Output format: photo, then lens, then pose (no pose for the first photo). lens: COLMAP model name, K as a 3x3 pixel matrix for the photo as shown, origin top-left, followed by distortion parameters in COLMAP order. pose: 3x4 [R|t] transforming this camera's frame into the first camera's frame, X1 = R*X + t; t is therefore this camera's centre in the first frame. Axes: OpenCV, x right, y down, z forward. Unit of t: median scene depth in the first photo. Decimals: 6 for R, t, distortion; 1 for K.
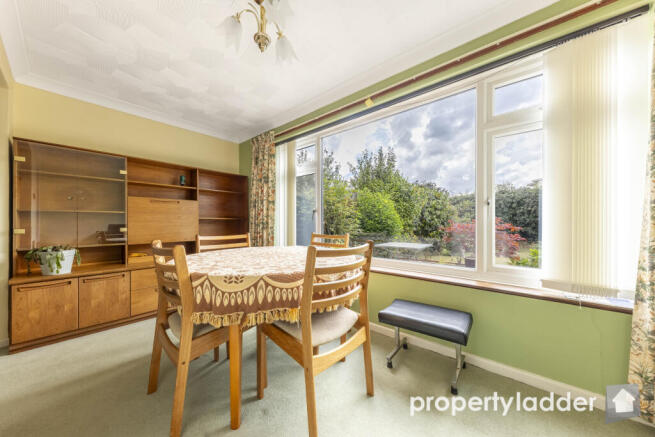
lens RADIAL K [[225.6, 0, 330.0], [0, 225.6, 218.9], [0, 0, 1]] dist [0.001811, 0.000157]
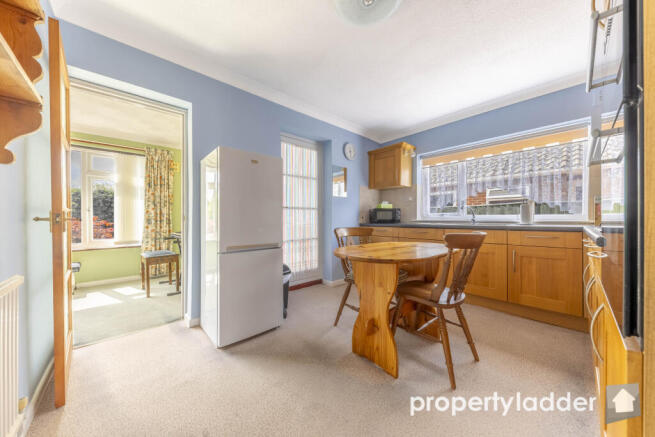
lens RADIAL K [[225.6, 0, 333.4], [0, 225.6, 220.7], [0, 0, 1]] dist [0.001811, 0.000157]
pose [[0.121101, 0.006839, 0.992617, -0.611621], [-0.019120, 0.999807, -0.004556, -0.002742], [-0.992456, -0.018428, 0.121208, -0.826568]]
